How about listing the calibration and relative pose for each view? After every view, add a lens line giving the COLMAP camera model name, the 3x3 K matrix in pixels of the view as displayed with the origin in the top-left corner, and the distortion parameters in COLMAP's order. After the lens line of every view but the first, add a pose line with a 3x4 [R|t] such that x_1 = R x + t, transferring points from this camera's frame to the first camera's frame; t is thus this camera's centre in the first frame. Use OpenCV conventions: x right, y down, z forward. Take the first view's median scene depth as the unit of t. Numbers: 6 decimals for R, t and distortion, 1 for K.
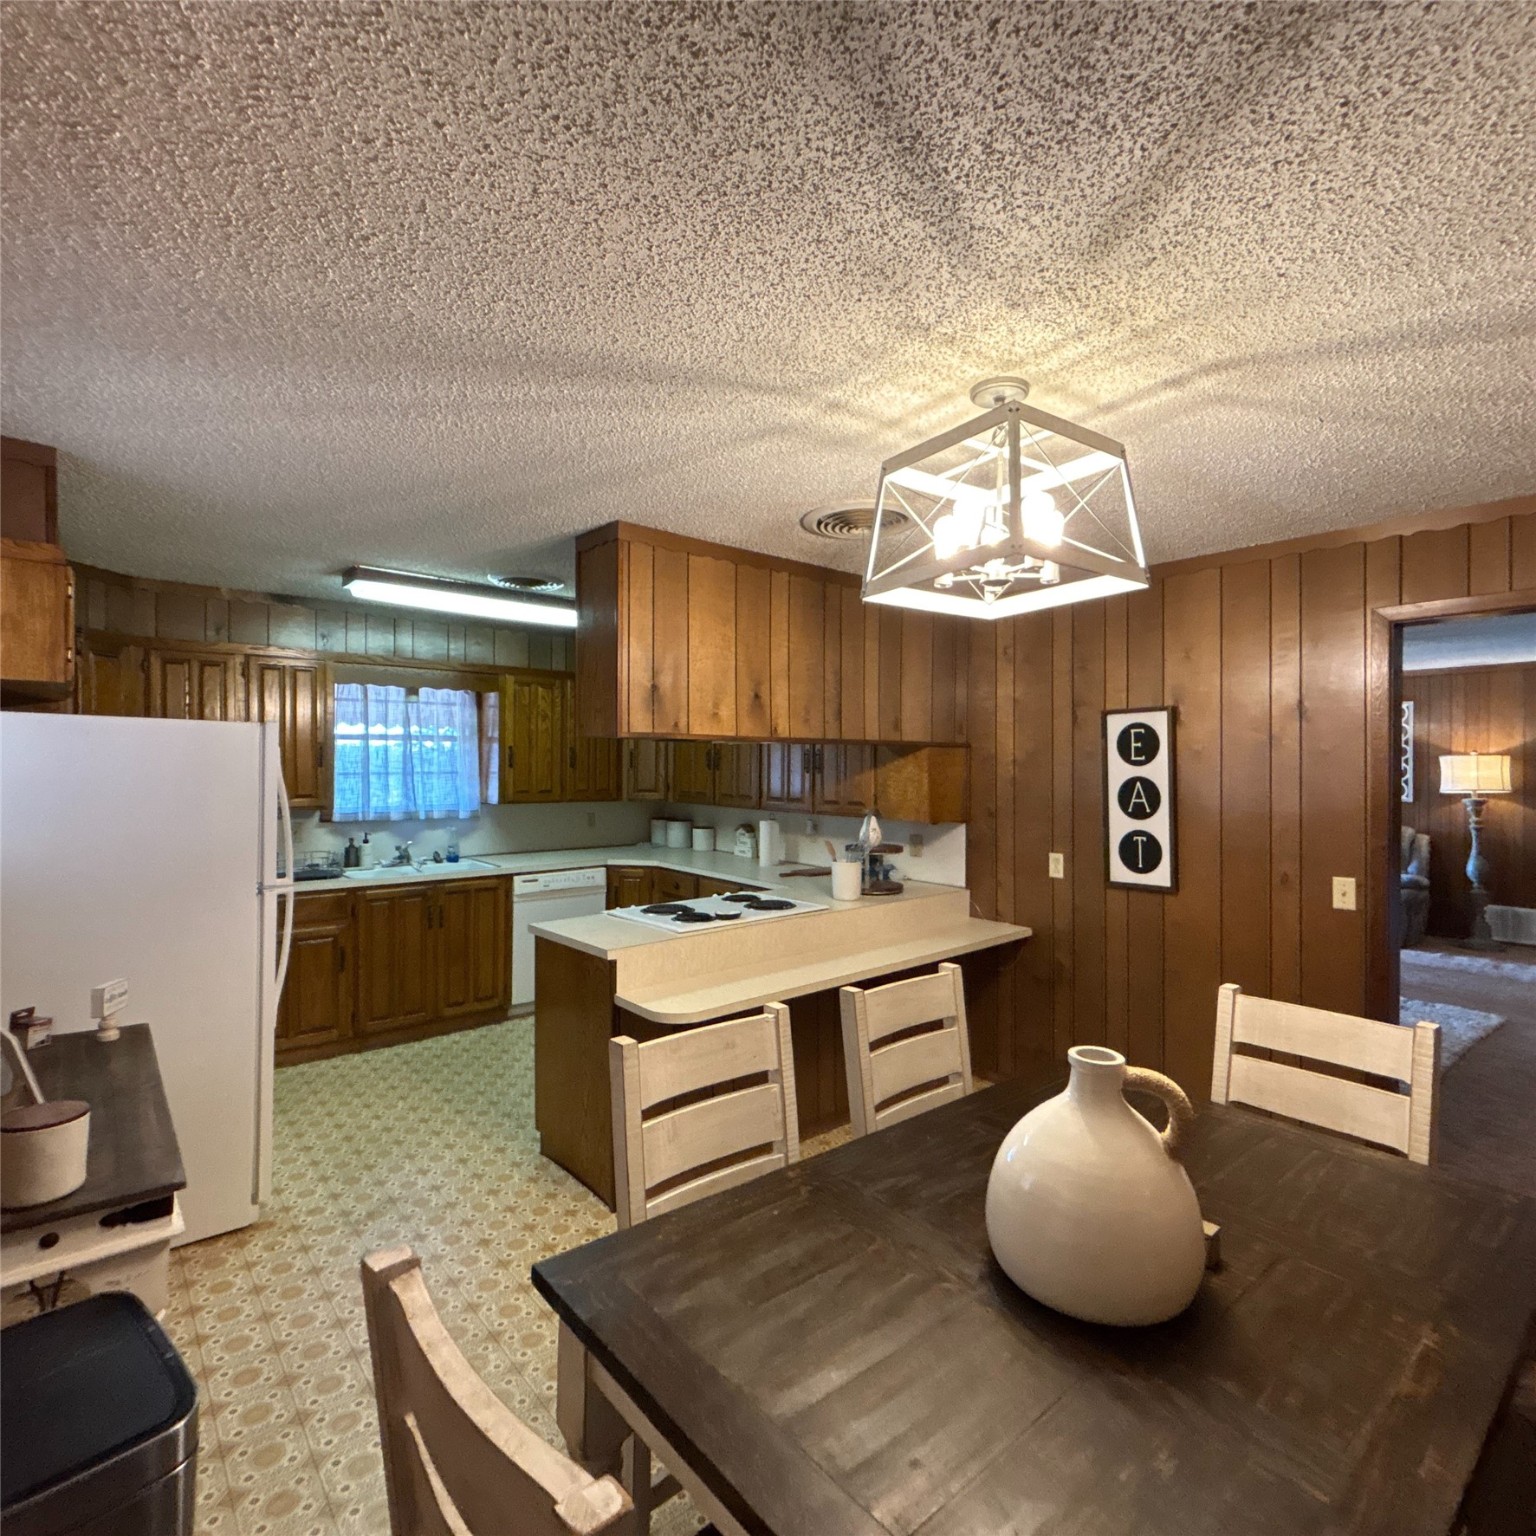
lens RADIAL K [[808.9, 0, 768.0], [0, 808.9, 768.0], [0, 0, 1]] dist [0.020100, -0.038987]
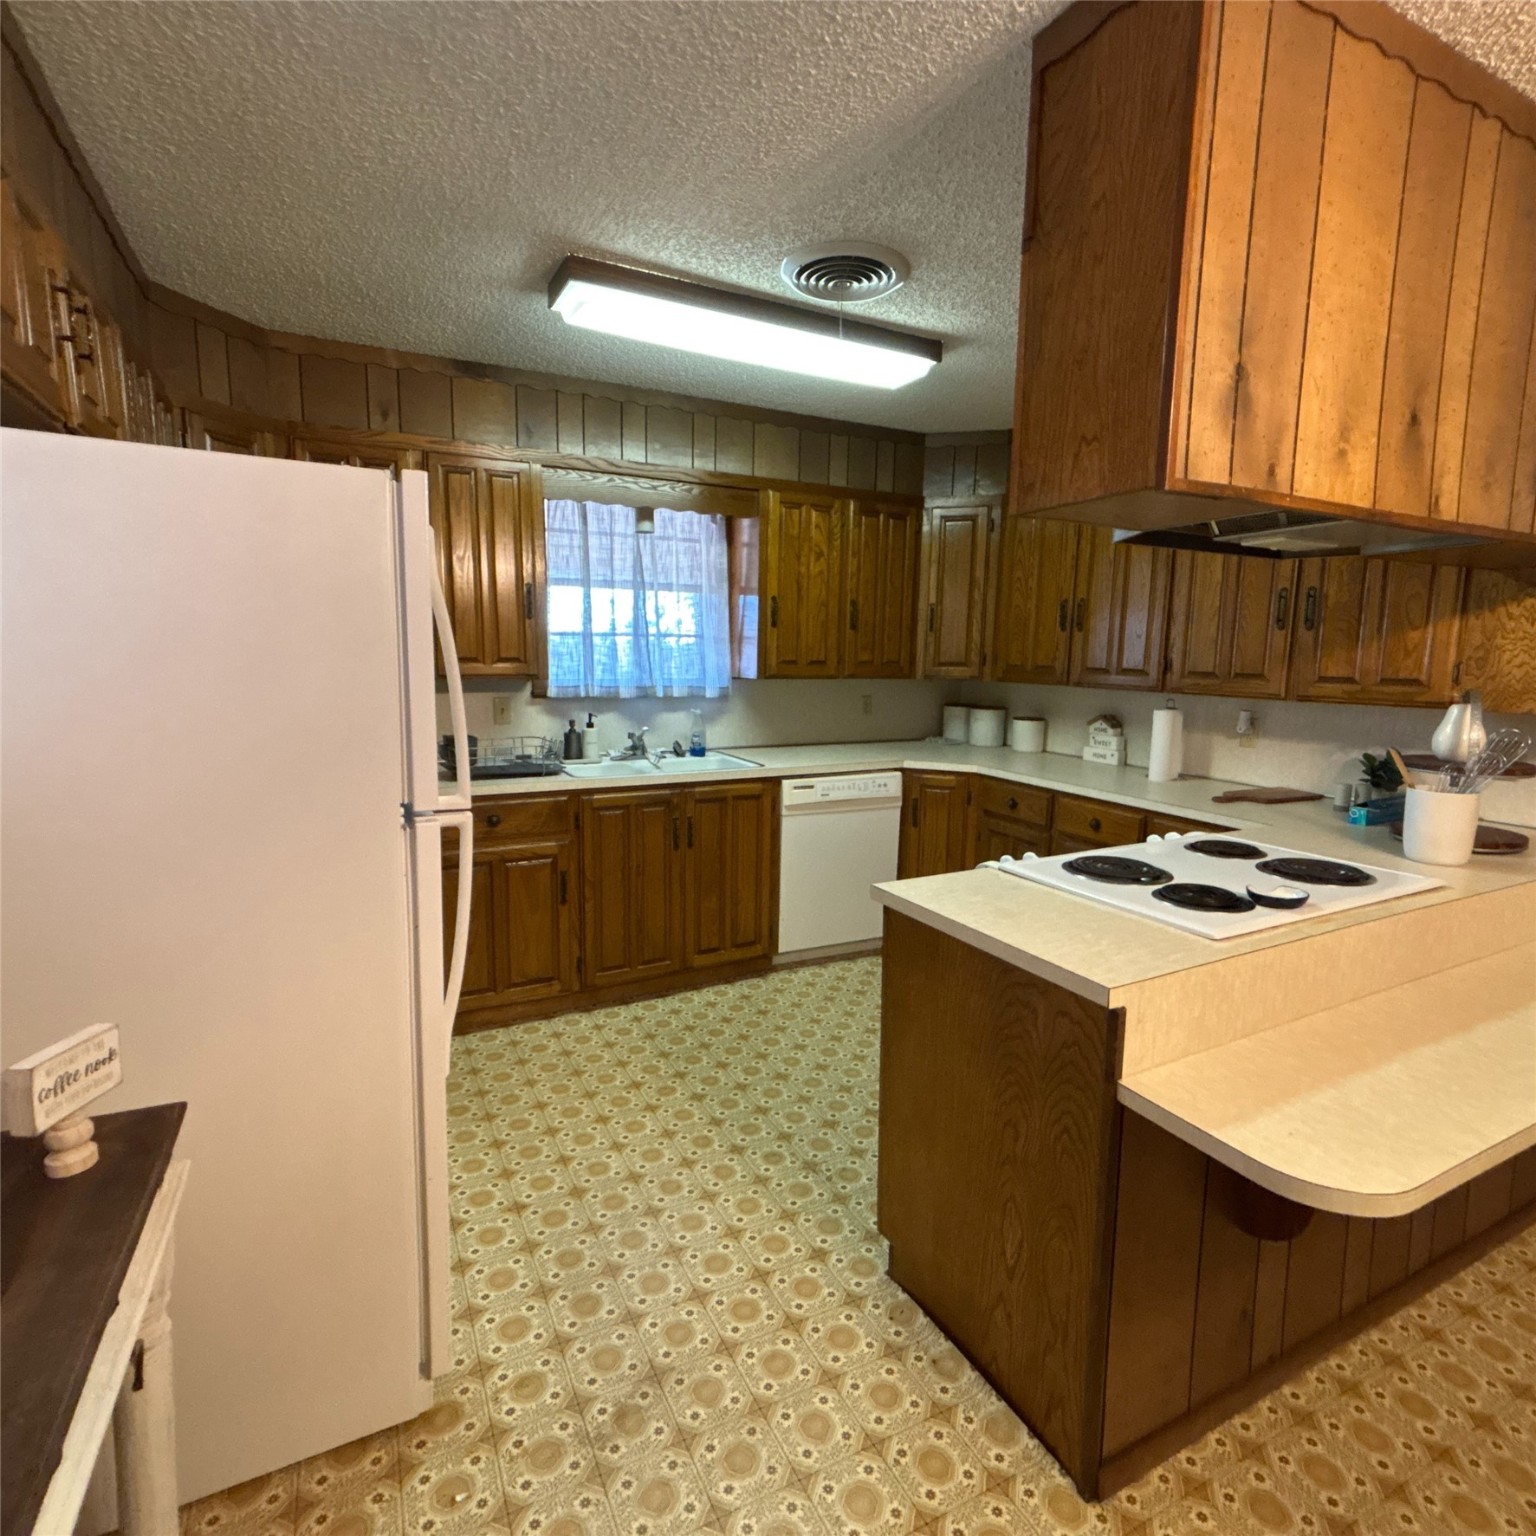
lens RADIAL K [[808.8, 0, 768.0], [0, 808.8, 768.0], [0, 0, 1]] dist [0.036239, -0.048341]
pose [[0.972526, 0.039197, -0.229470, -0.174884], [-0.008179, 0.990867, 0.134593, 0.029680], [0.232650, -0.129019, 0.963965, 0.336143]]
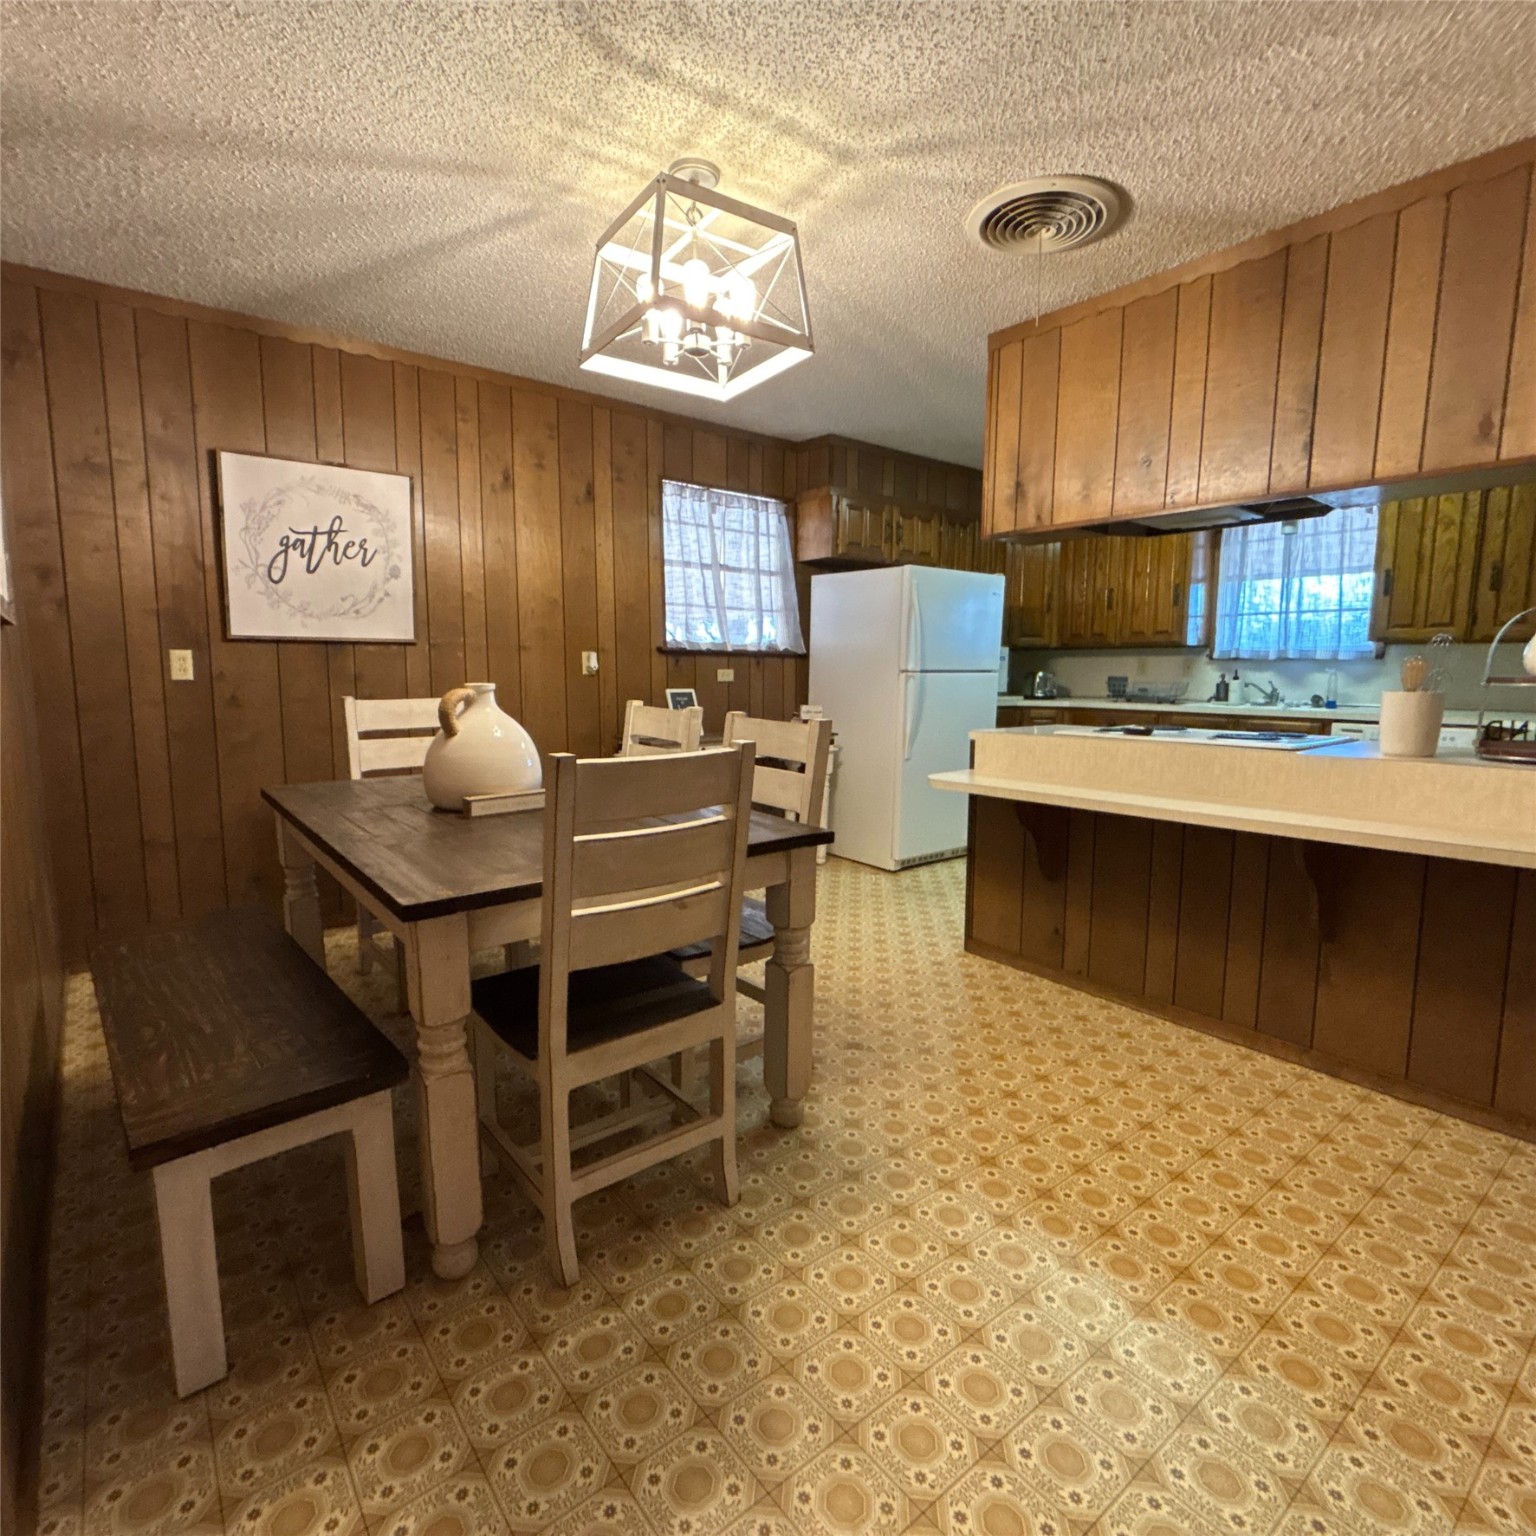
lens RADIAL K [[808.9, 0, 768.0], [0, 808.9, 768.0], [0, 0, 1]] dist [0.020100, -0.038987]
pose [[-0.050214, 0.117010, -0.991860, 0.601340], [-0.001690, 0.993102, 0.117242, 0.087799], [0.998737, 0.007564, -0.049670, 0.476516]]
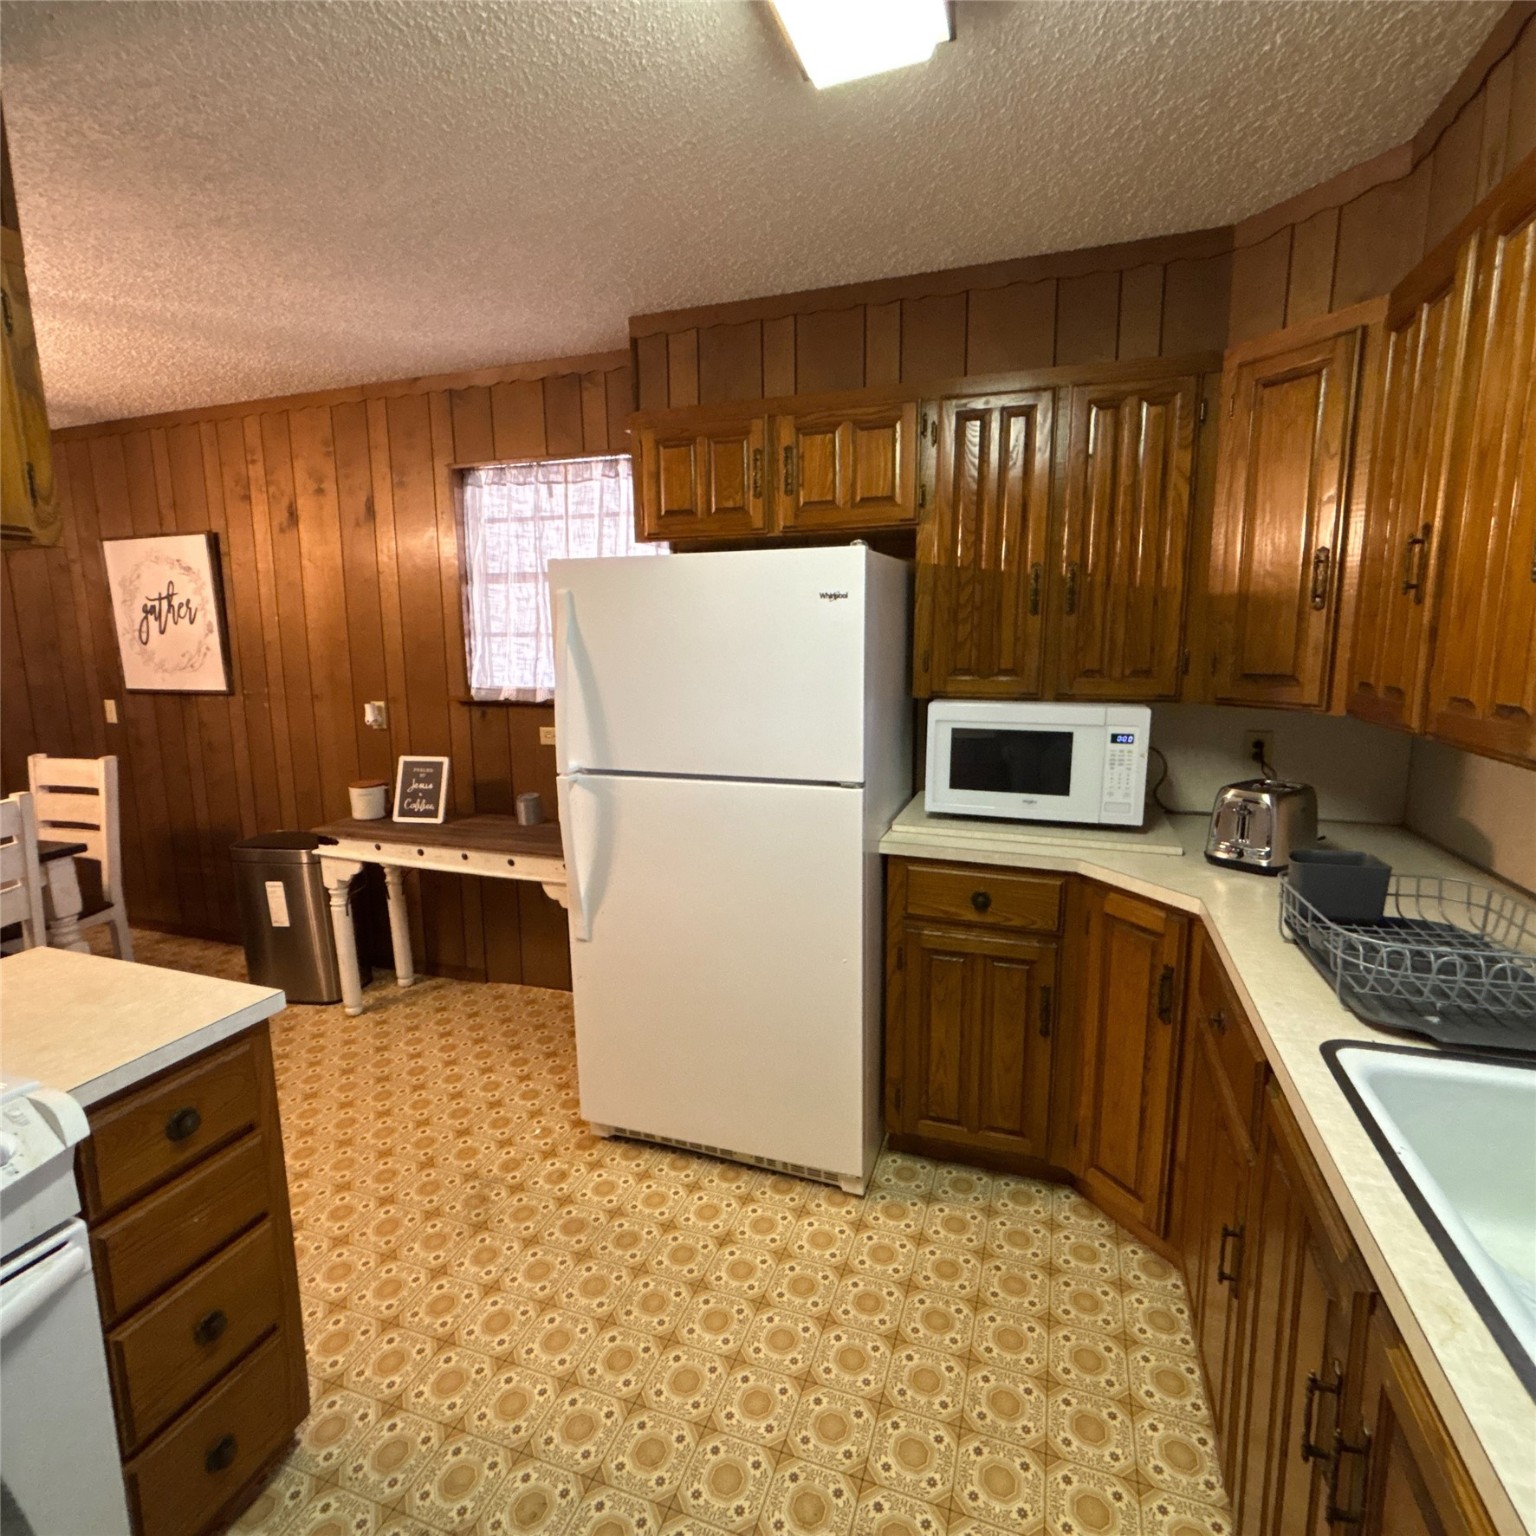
lens RADIAL K [[827.9, 0, 760.9], [0, 827.9, 760.9], [0, 0, 1]] dist [0.001265, 0.003094]
pose [[-0.868641, 0.085385, -0.488028, -0.223568], [0.011899, 0.988348, 0.151743, 0.007221], [0.495298, 0.126003, -0.859536, 1.073202]]
